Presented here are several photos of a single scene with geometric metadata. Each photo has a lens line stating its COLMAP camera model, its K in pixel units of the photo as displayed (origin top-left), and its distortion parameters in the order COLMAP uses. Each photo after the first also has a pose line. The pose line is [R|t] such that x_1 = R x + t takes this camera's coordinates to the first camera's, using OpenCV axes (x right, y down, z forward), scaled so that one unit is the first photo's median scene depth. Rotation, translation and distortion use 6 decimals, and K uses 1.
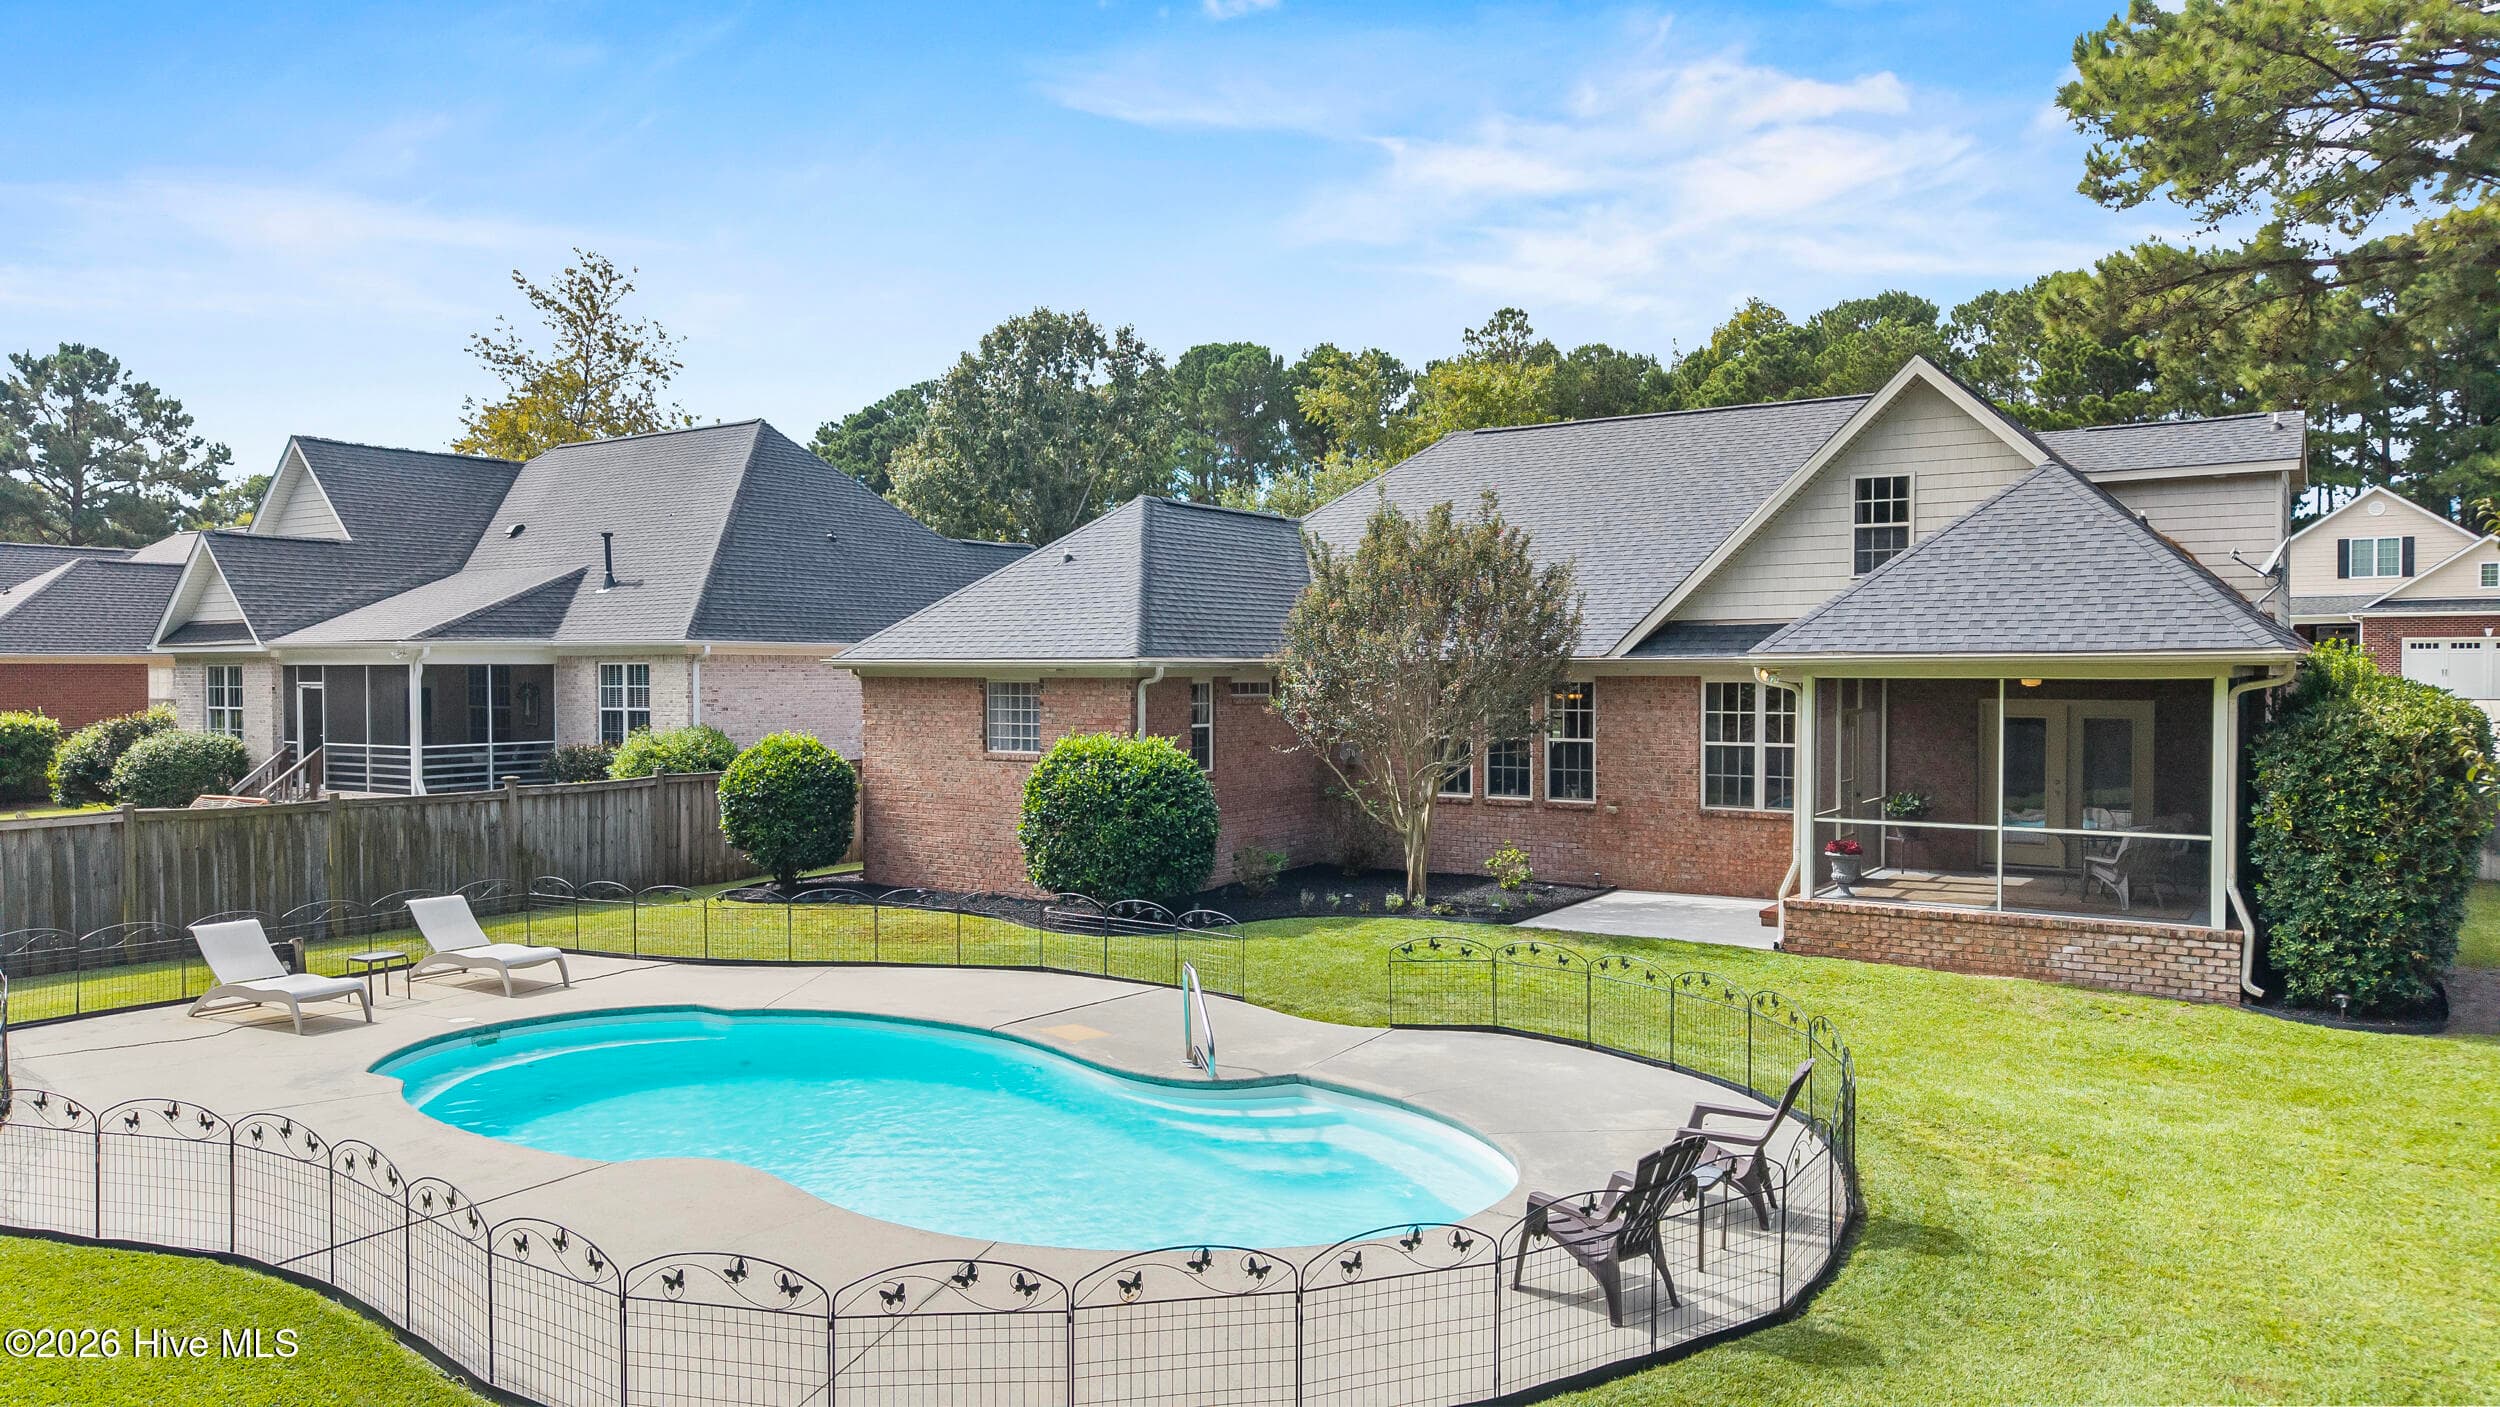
lens RADIAL K [[1603.5, 0, 1277.1], [0, 1603.5, 710.1], [0, 0, 1]] dist [0.019322, -0.023928]
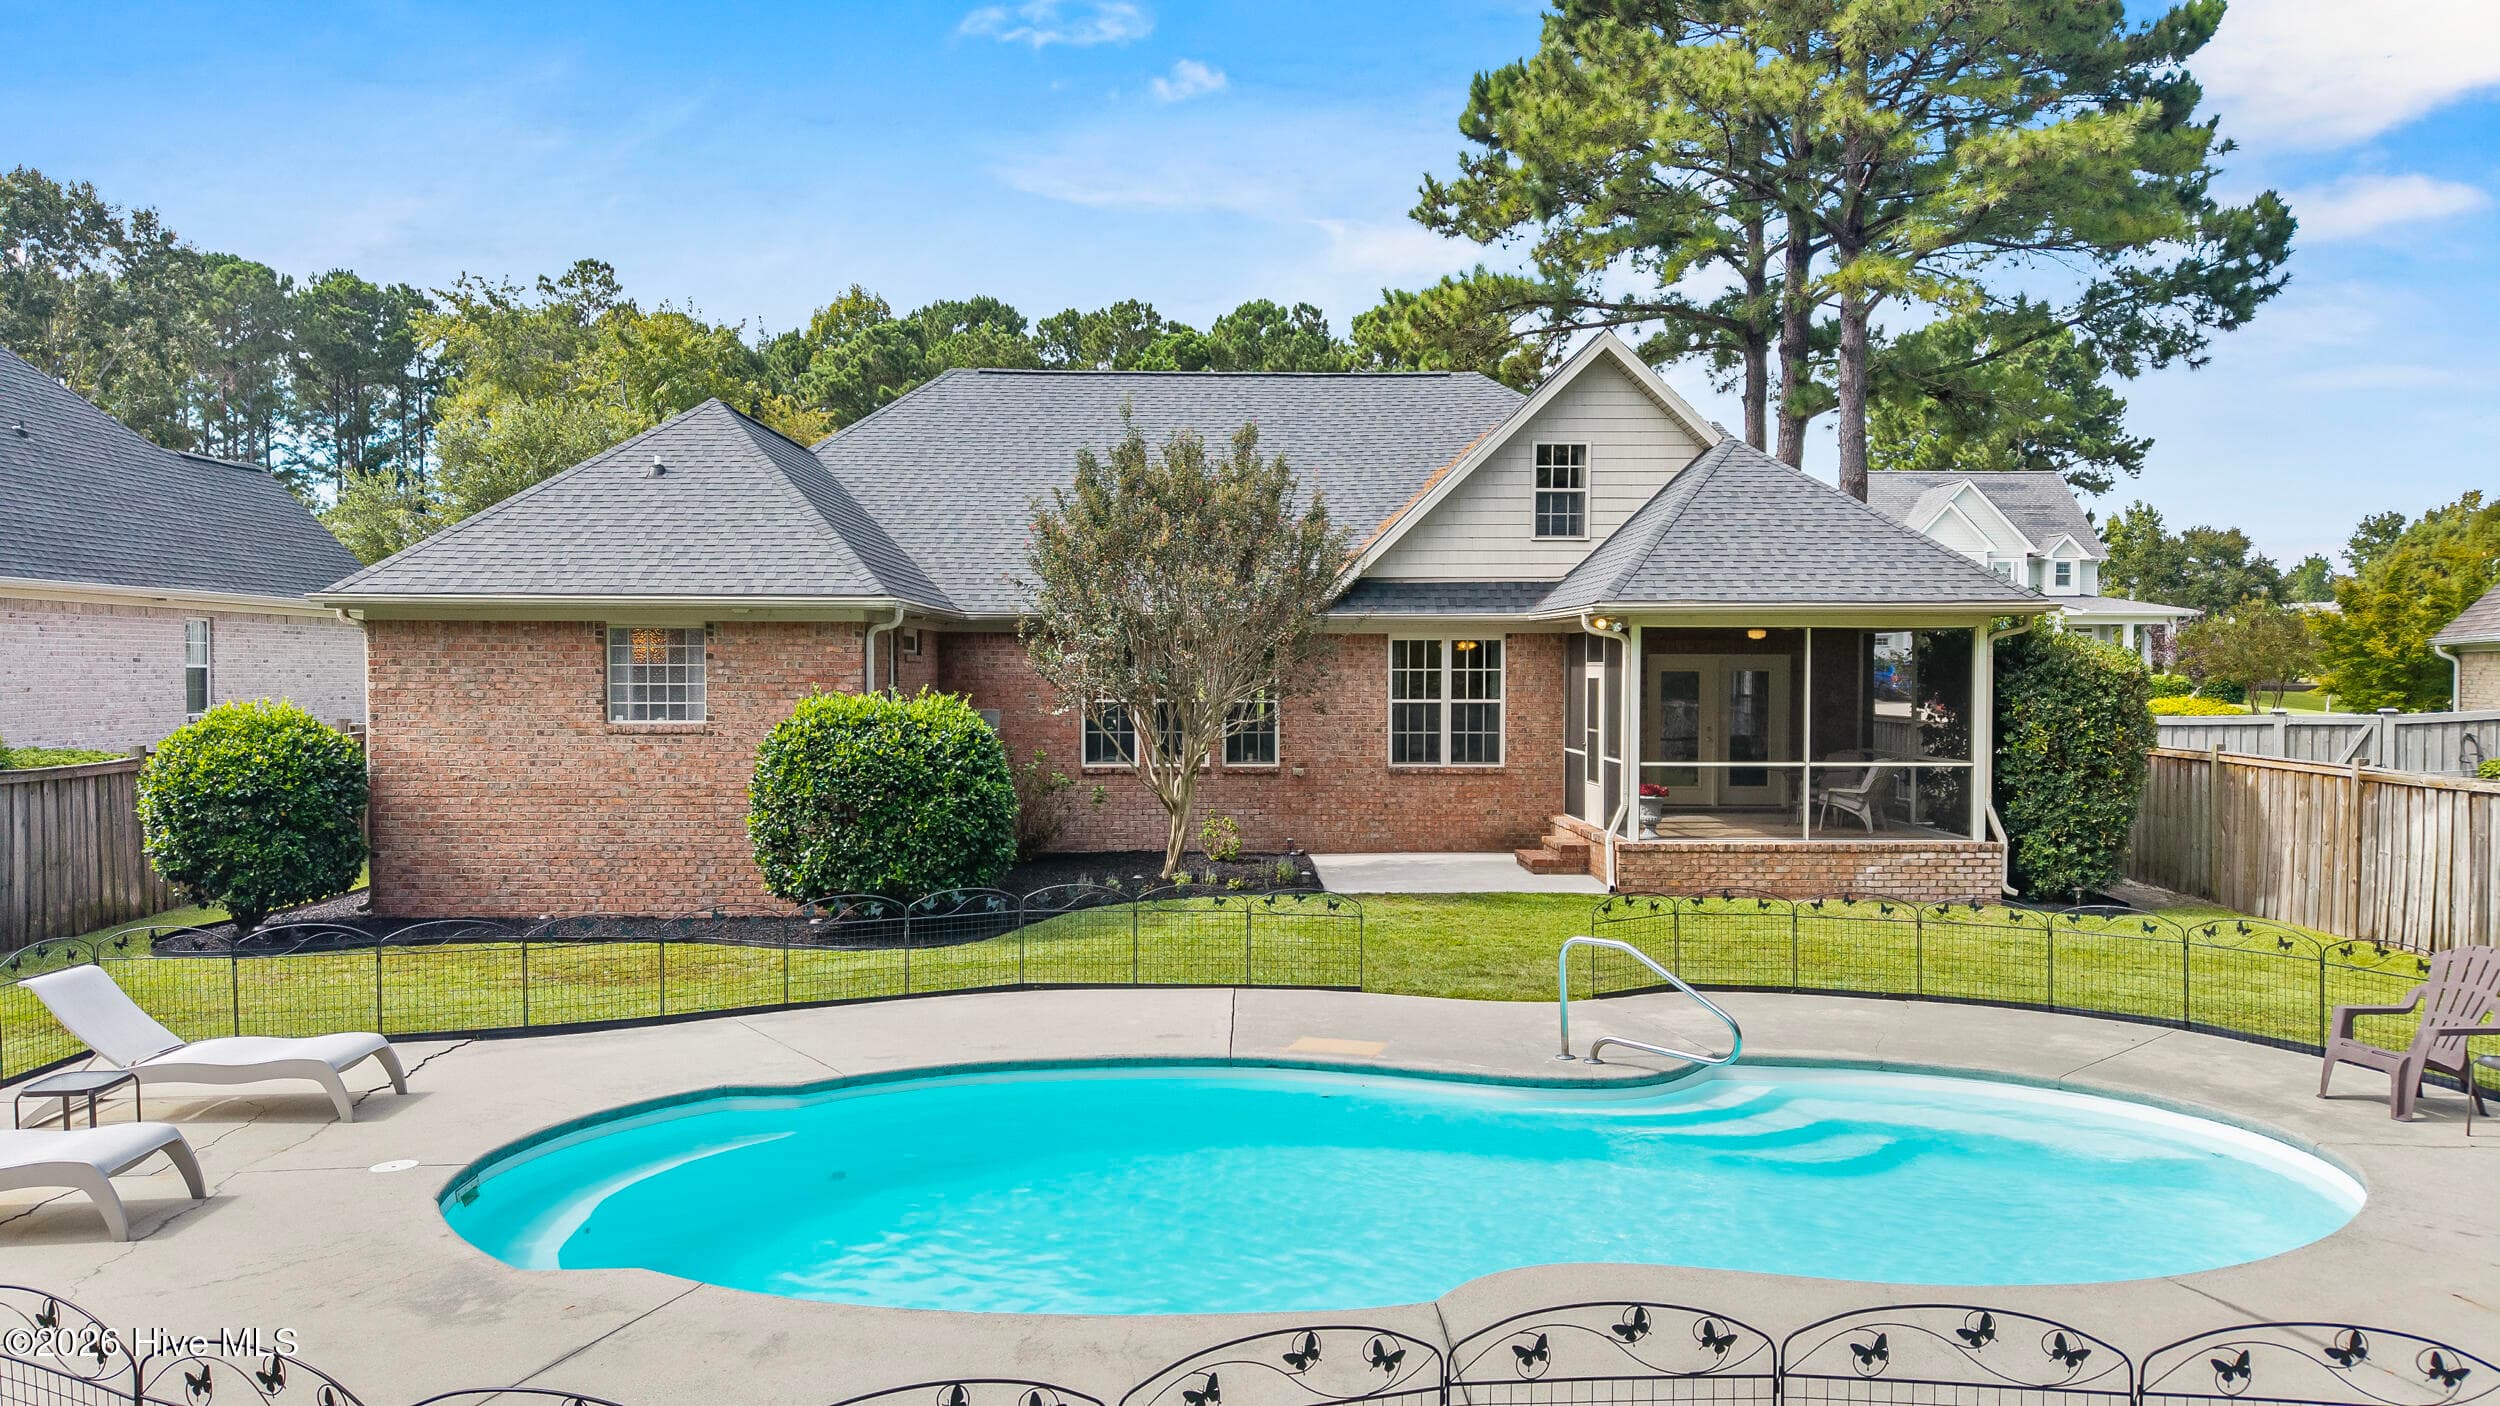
lens RADIAL K [[1603.5, 0, 1252.7], [0, 1603.5, 707.2], [0, 0, 1]] dist [0.019322, -0.023928]
pose [[0.829759, -0.011085, 0.558012, -0.356150], [0.010442, 0.999936, 0.004337, 0.019275], [-0.558025, 0.002228, 0.829821, 0.226337]]
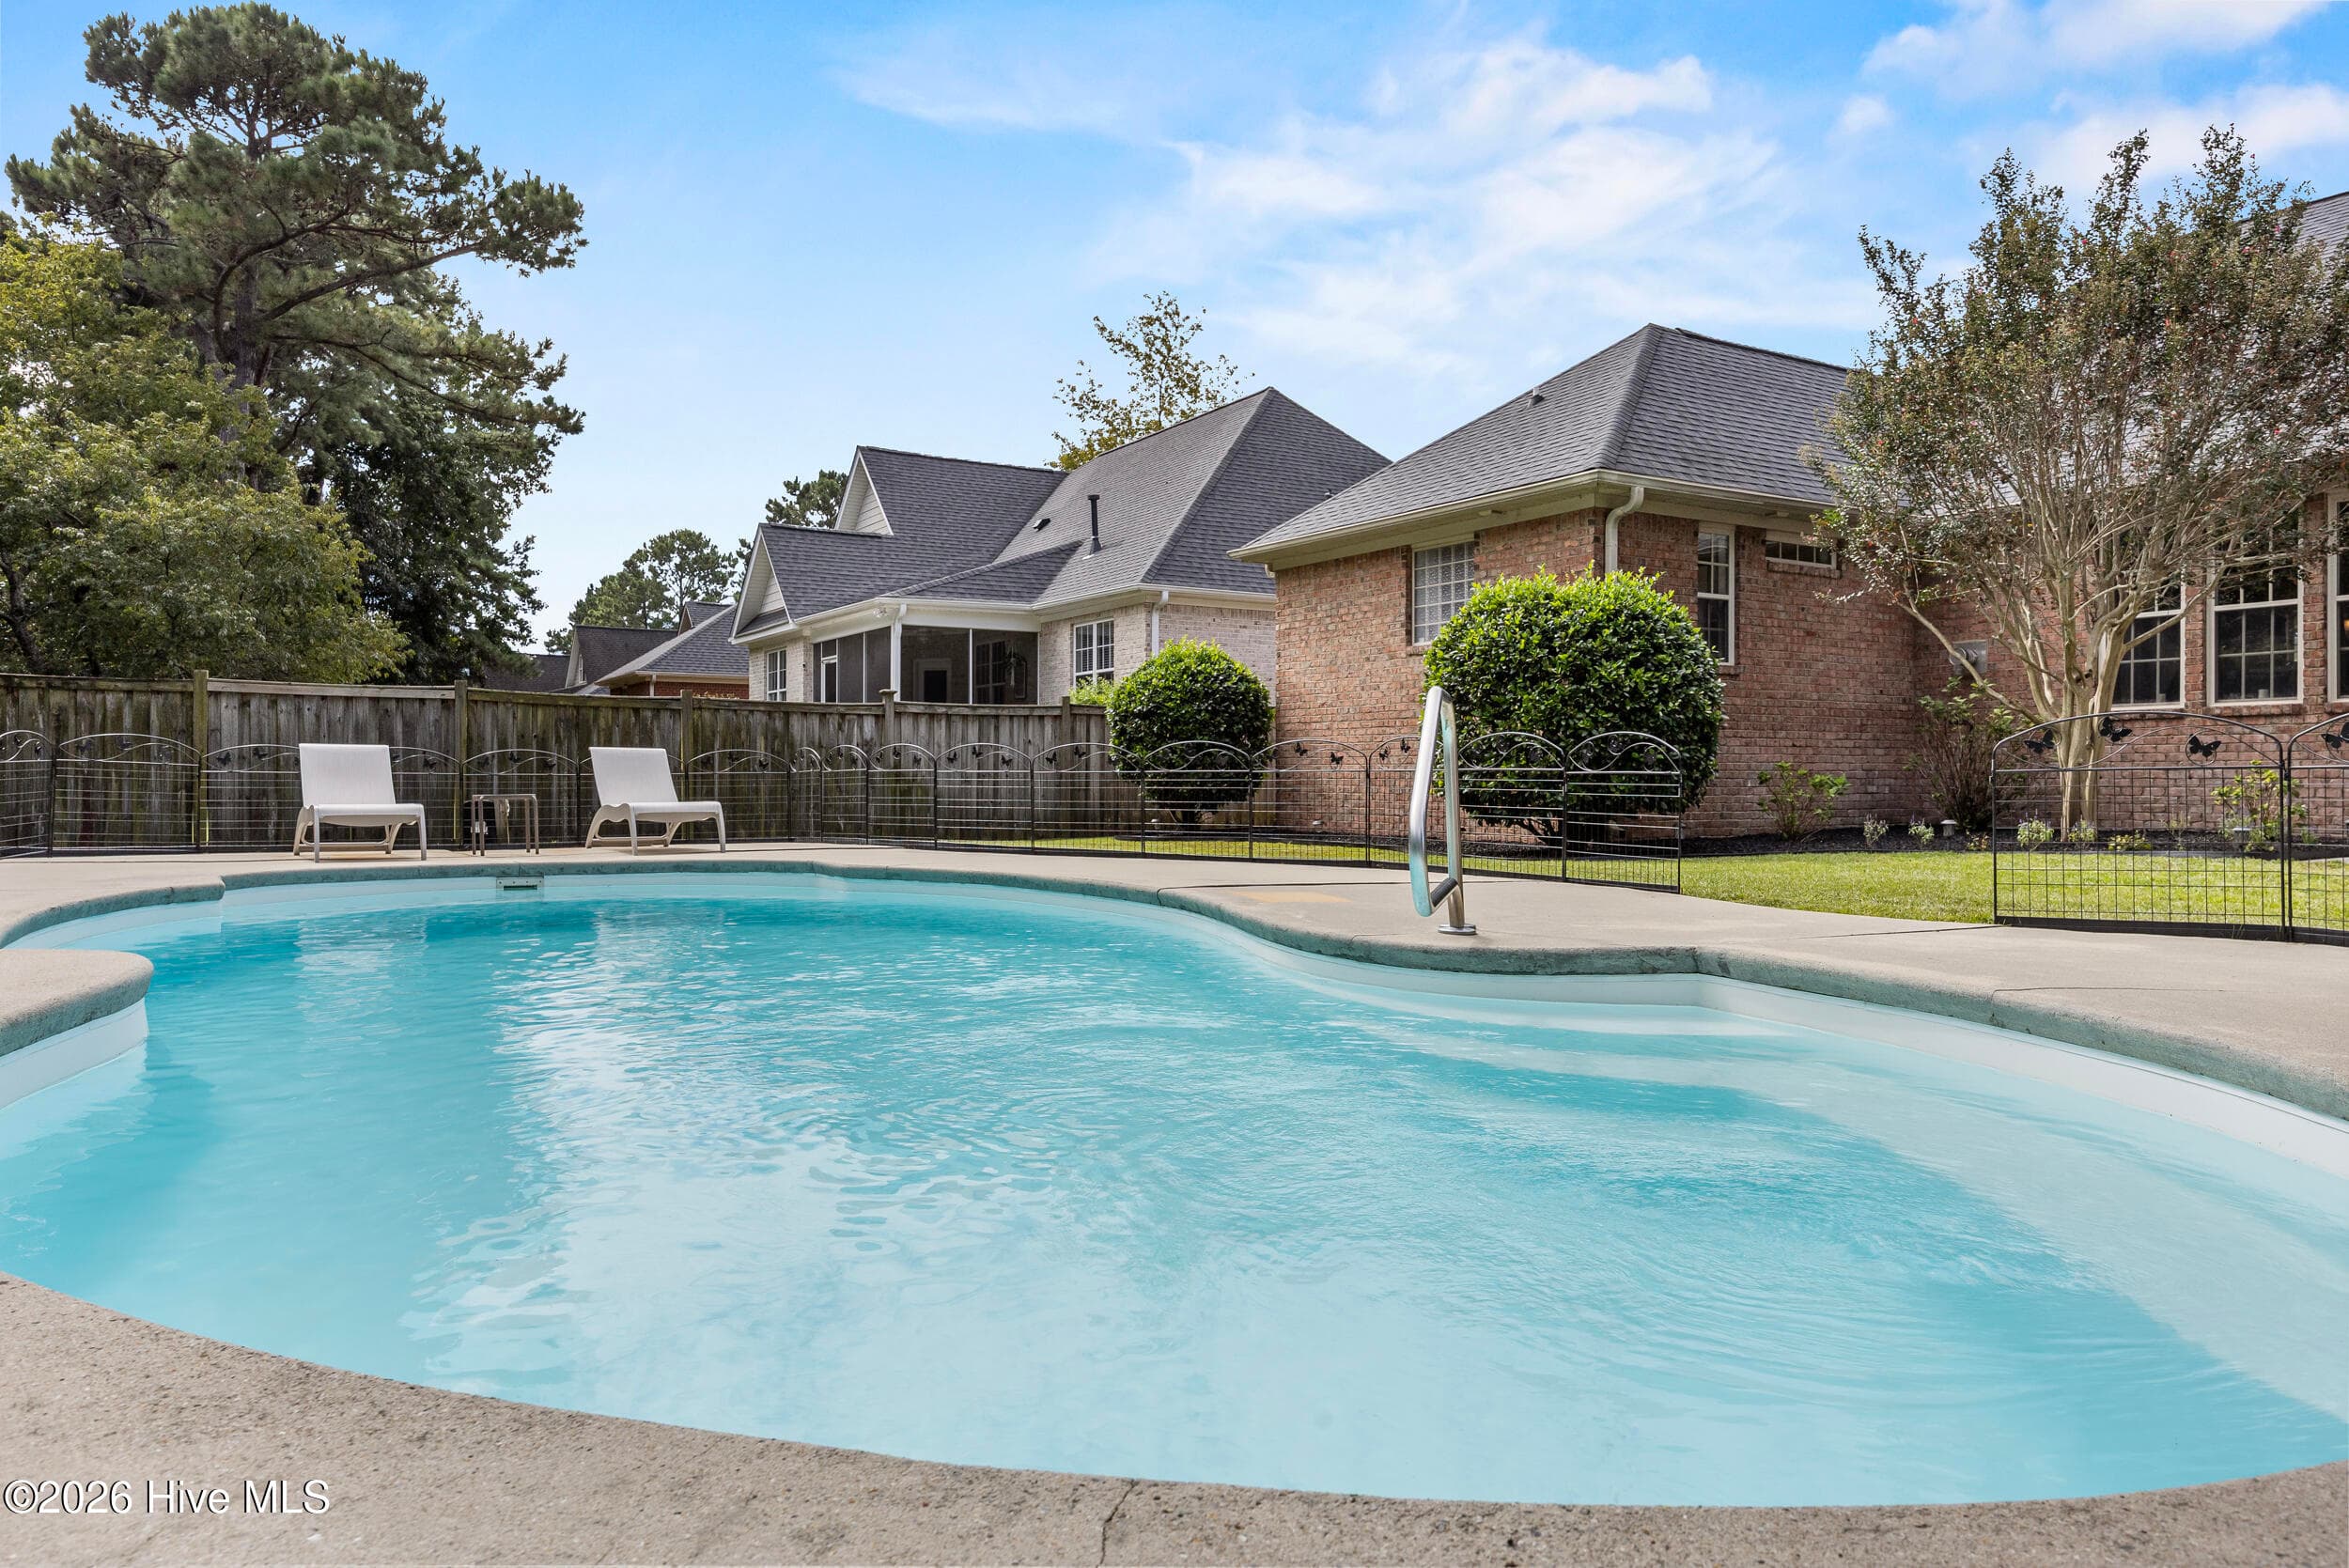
lens RADIAL K [[1514.4, 0, 1189.1], [0, 1514.4, 773.1], [0, 0, 1]] dist [0.006940, -0.007646]
pose [[0.899963, -0.000248, -0.435967, 0.033589], [-0.009229, 0.999765, -0.019621, 0.102578], [0.435869, 0.021682, 0.899749, 0.329765]]
